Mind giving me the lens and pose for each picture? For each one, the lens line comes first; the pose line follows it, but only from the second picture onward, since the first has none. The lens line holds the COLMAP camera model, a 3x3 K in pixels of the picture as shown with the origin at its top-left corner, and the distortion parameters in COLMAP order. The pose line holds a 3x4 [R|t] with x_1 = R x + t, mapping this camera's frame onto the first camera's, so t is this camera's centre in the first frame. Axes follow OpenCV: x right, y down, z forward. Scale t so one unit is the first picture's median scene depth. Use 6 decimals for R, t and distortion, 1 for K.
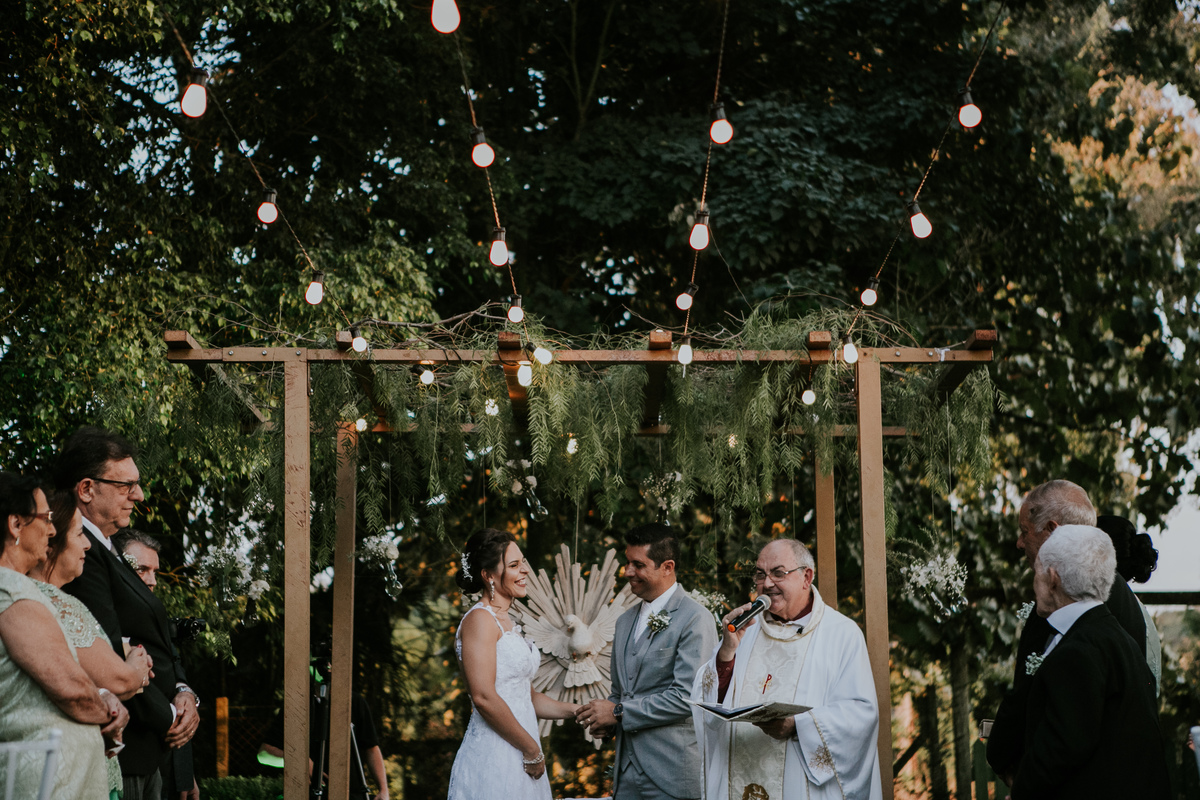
lens RADIAL K [[2467.7, 0, 679.8], [0, 2467.7, 470.9], [0, 0, 1]] dist [0.270214, 0.000000]
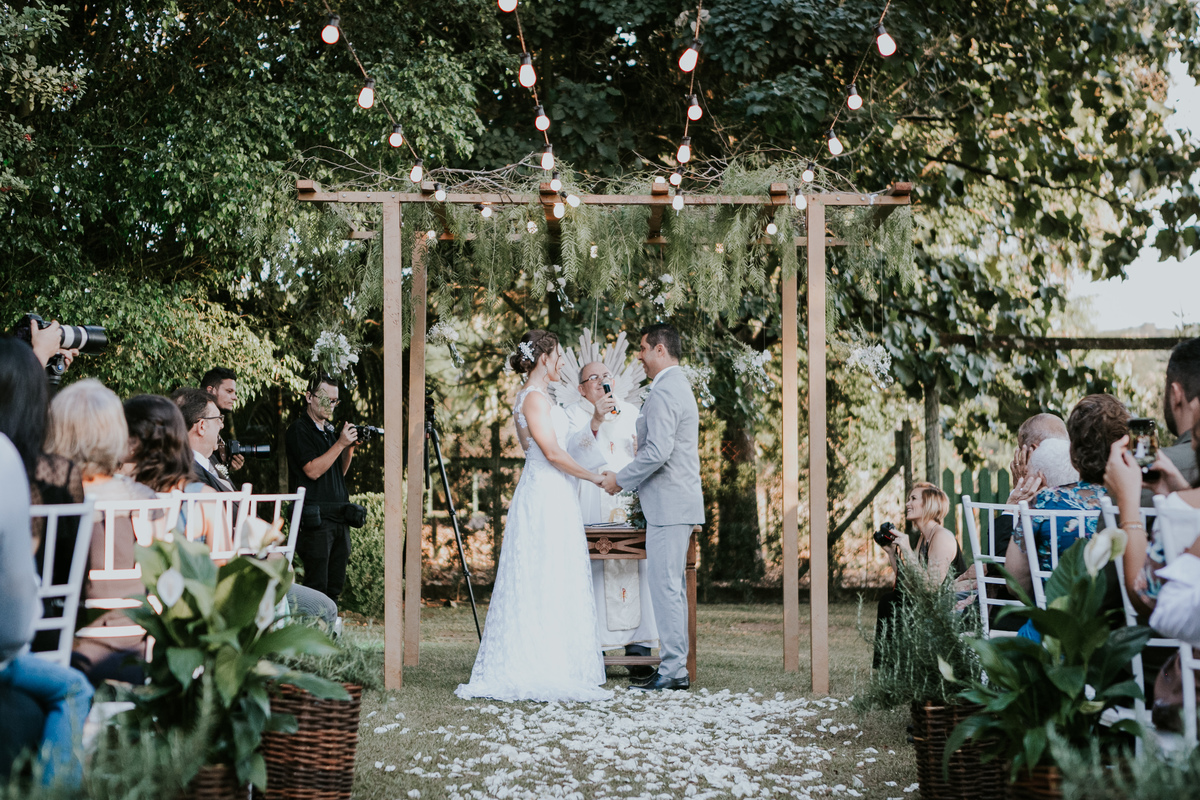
lens RADIAL K [[2467.7, 0, 591.9], [0, 2467.7, 399.6], [0, 0, 1]] dist [0.270214, 0.000000]
pose [[0.999140, 0.009055, -0.040473, 0.006506], [-0.005512, 0.996210, 0.086811, -0.034239], [0.041106, -0.086513, 0.995402, -0.217754]]
